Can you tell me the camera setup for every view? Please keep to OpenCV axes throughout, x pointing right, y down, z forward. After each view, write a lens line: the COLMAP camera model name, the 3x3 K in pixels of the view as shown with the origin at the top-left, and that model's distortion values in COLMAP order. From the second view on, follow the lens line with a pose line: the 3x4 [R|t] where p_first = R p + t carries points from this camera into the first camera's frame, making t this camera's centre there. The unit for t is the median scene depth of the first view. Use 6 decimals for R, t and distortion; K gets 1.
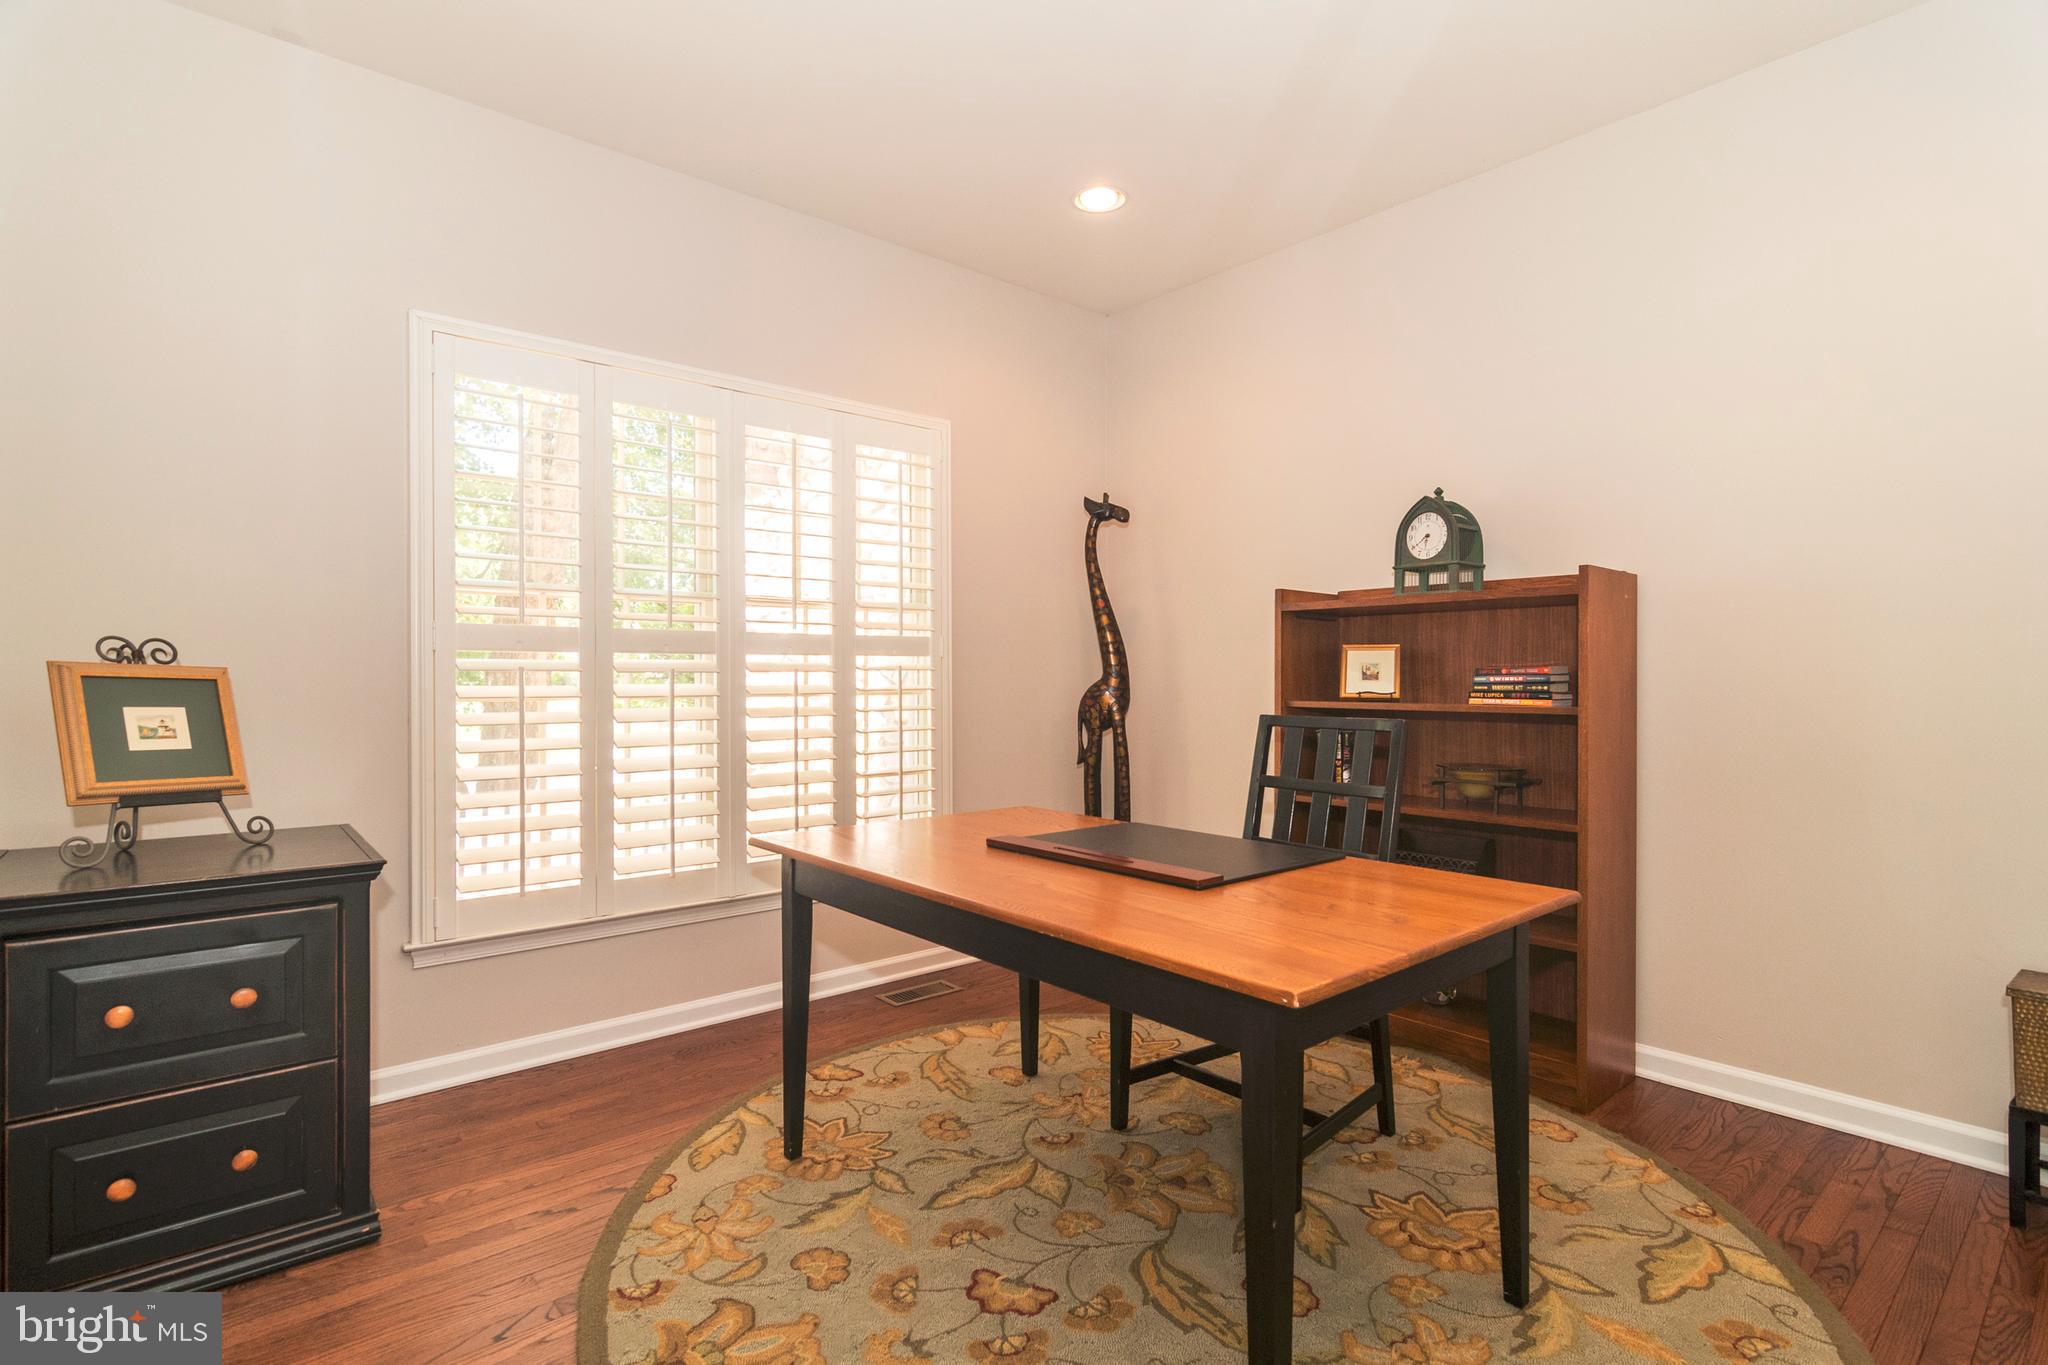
lens RADIAL K [[984.2, 0, 1024.0], [0, 984.2, 696.9], [0, 0, 1]] dist [0.002053, 0.000707]
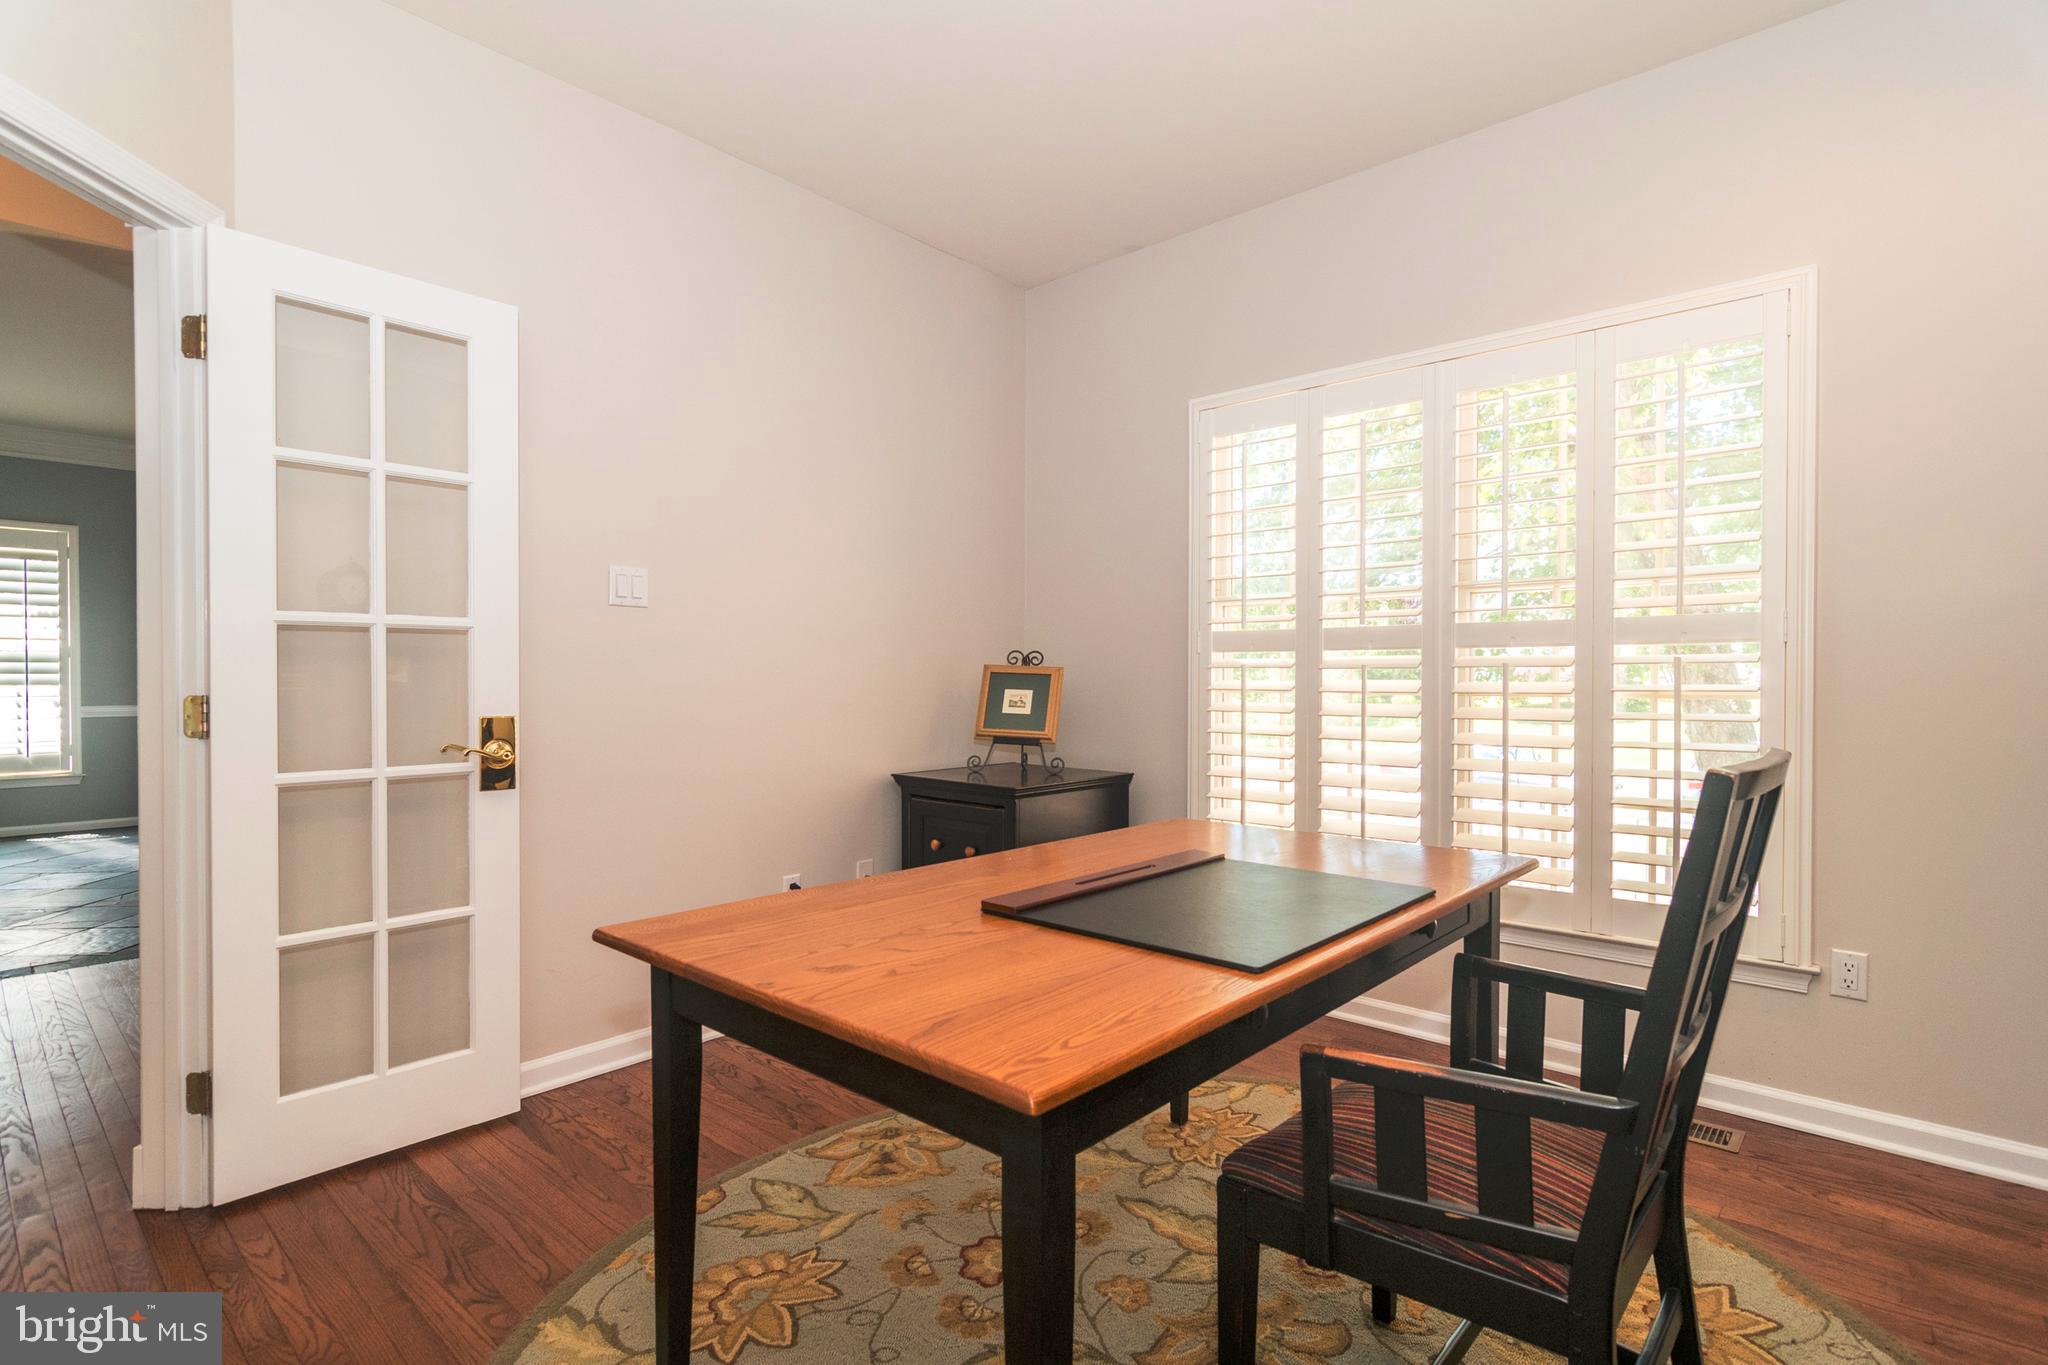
lens RADIAL K [[984.2, 0, 1024.0], [0, 984.2, 696.9], [0, 0, 1]] dist [0.002053, 0.000707]
pose [[0.130177, 0.025707, -0.991157, 0.700077], [-0.020001, 0.999528, 0.023298, -0.014332], [0.991289, 0.016791, 0.130630, 0.607412]]
